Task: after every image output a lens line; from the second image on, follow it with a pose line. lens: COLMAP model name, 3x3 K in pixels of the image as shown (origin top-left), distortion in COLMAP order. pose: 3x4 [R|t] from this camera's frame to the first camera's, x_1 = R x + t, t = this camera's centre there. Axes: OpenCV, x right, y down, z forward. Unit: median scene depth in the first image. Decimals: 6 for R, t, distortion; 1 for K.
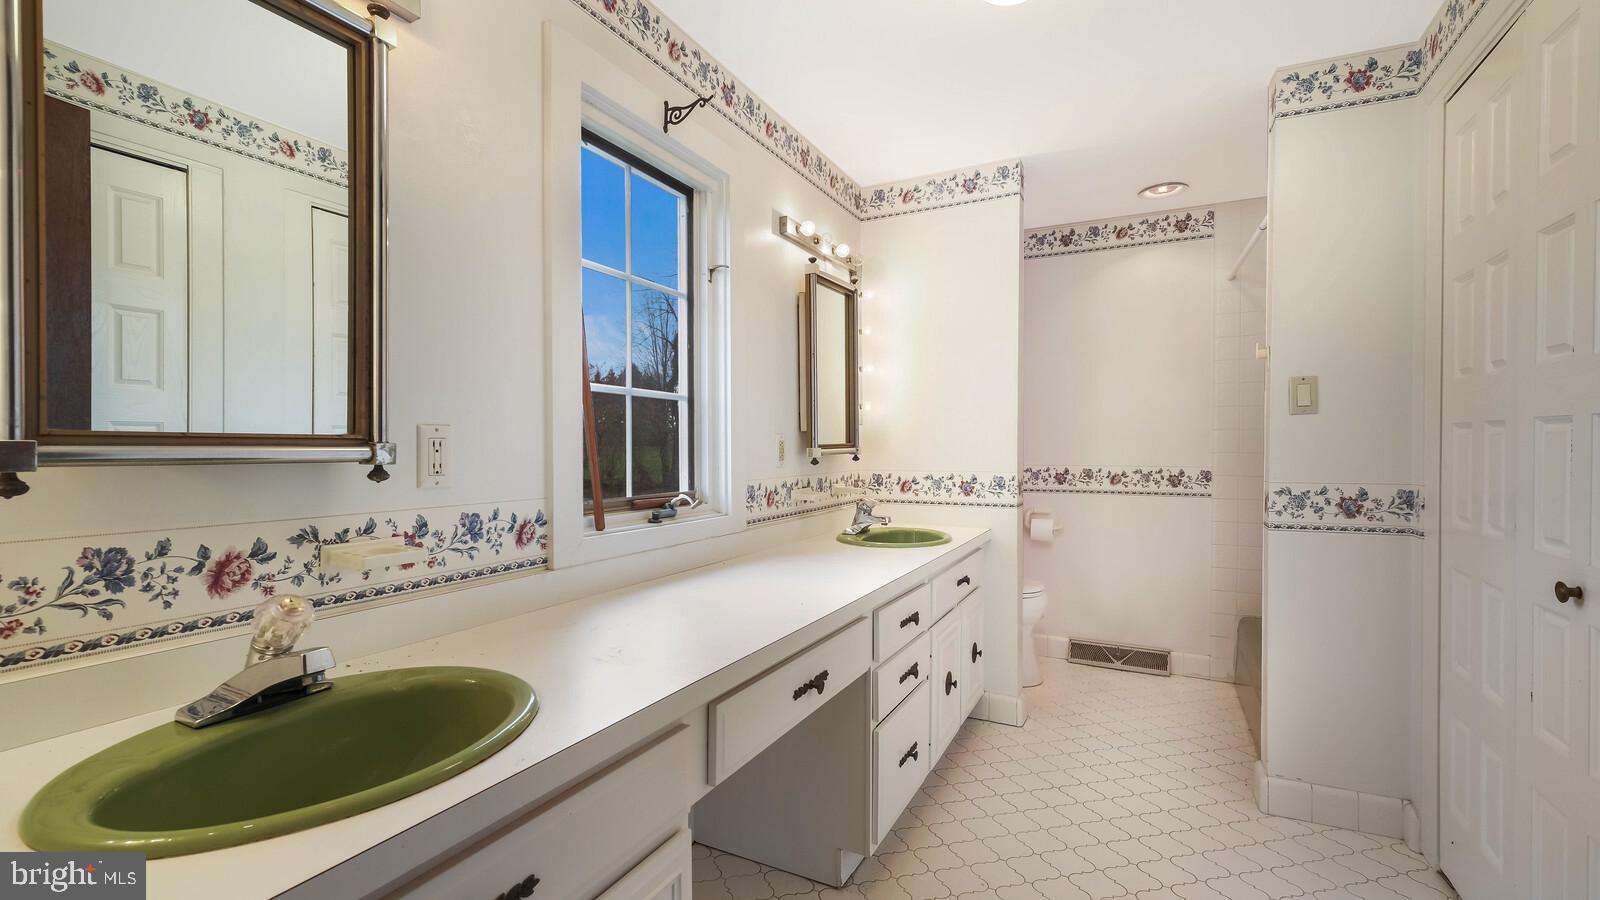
lens RADIAL K [[716.5, 0, 792.3], [0, 716.5, 454.1], [0, 0, 1]] dist [0.003788, -0.000001]
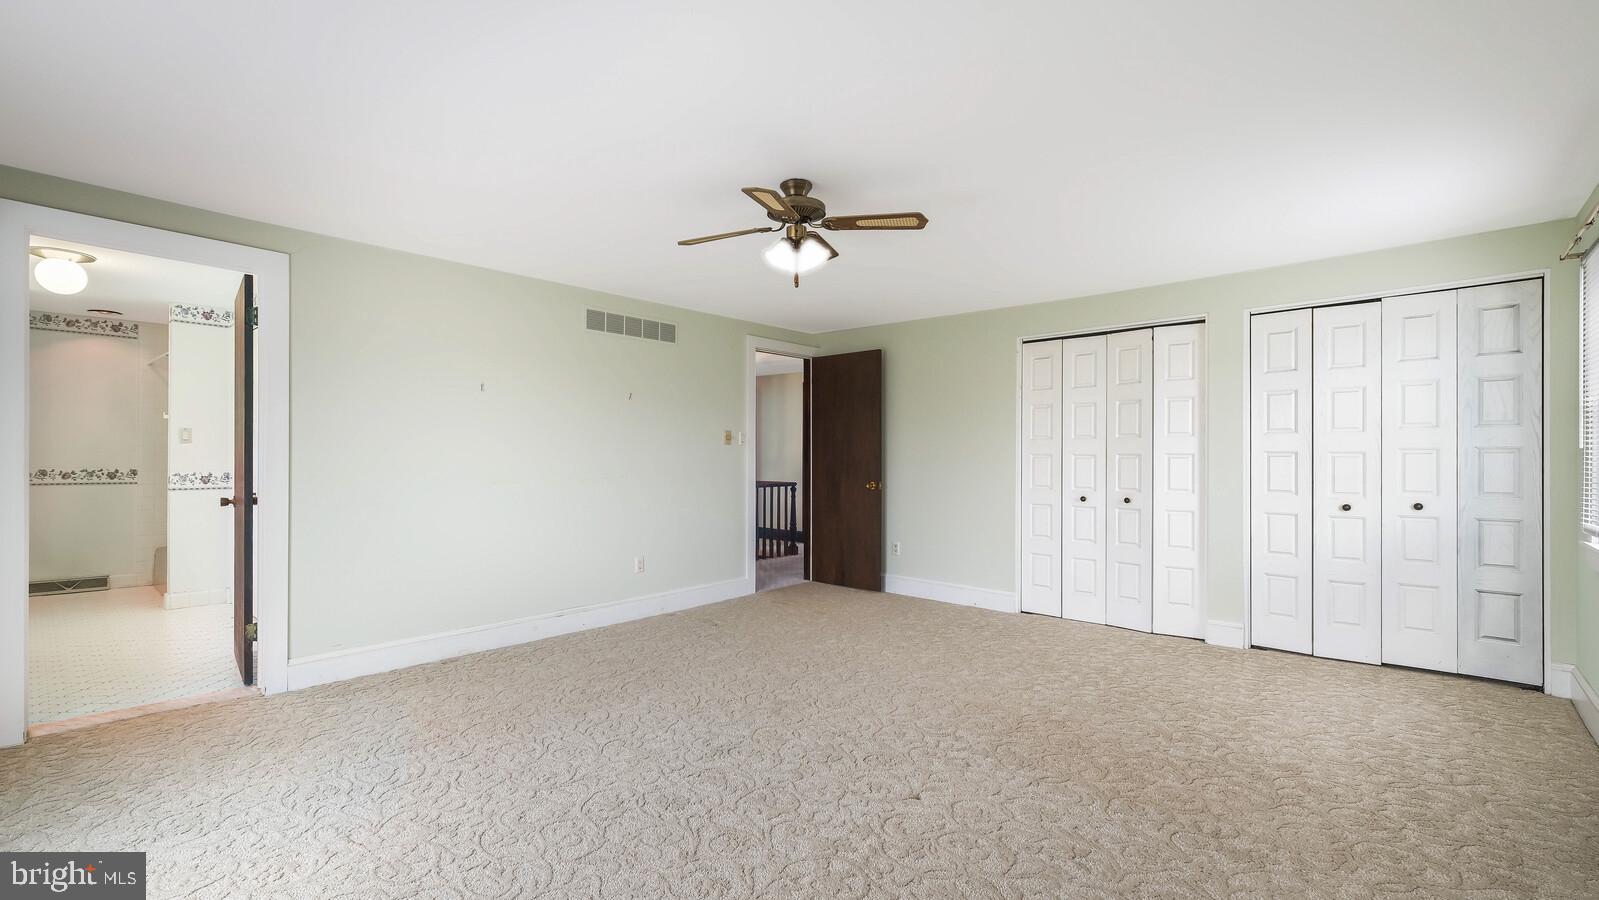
lens RADIAL K [[716.0, 0, 792.3], [0, 716.0, 459.2], [0, 0, 1]] dist [0.003788, -0.000001]
pose [[0.278495, 0.000172, 0.960438, -0.685488], [0.005285, 0.999985, -0.001711, 0.010091], [-0.960423, 0.005553, 0.278489, -1.075712]]
